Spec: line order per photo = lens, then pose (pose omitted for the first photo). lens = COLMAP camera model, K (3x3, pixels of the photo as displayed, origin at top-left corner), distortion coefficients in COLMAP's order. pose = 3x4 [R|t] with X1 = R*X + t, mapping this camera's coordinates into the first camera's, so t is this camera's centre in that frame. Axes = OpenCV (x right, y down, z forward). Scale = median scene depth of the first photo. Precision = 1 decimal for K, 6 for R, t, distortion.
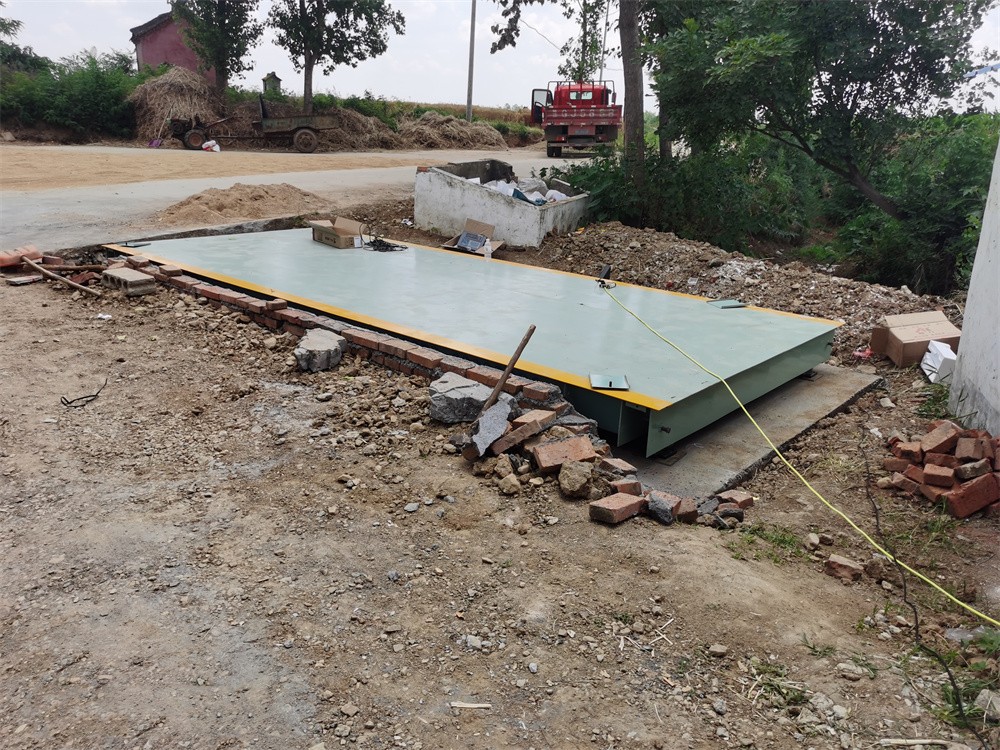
lens RADIAL K [[777.0, 0, 500.0], [0, 777.0, 375.0], [0, 0, 1]] dist [0.068694, -0.063006]
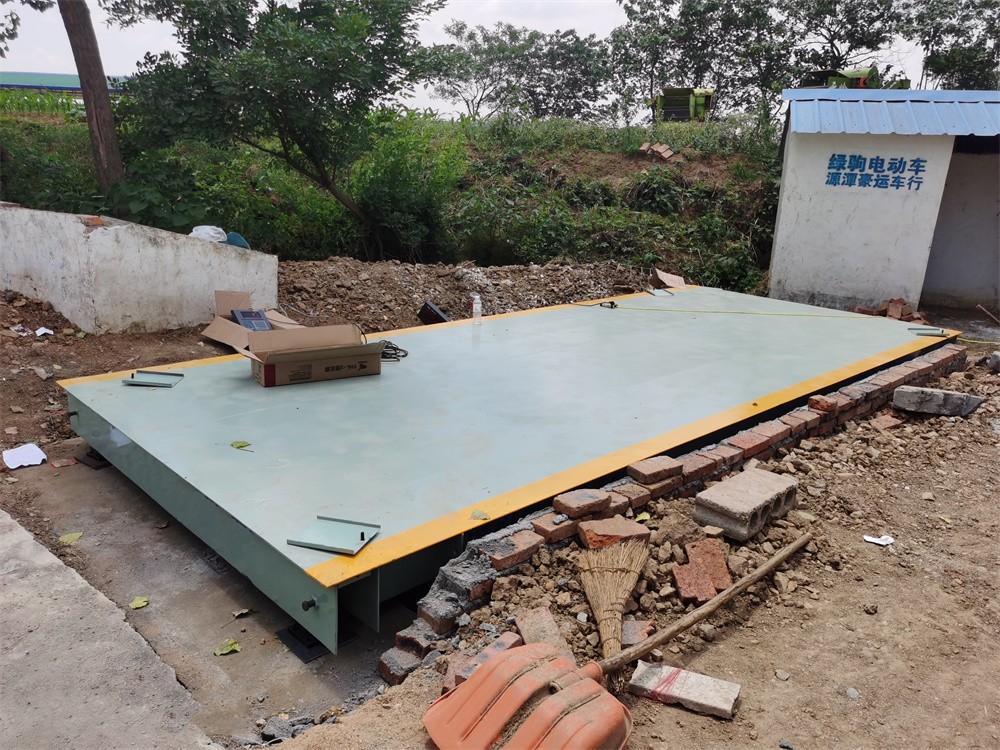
lens RADIAL K [[777.0, 0, 500.0], [0, 777.0, 375.0], [0, 0, 1]] dist [0.068694, -0.063006]
pose [[0.065456, -0.309283, 0.948715, -1.371931], [0.260146, 0.923164, 0.283005, -0.554867], [-0.963348, 0.228280, 0.140885, 1.543209]]
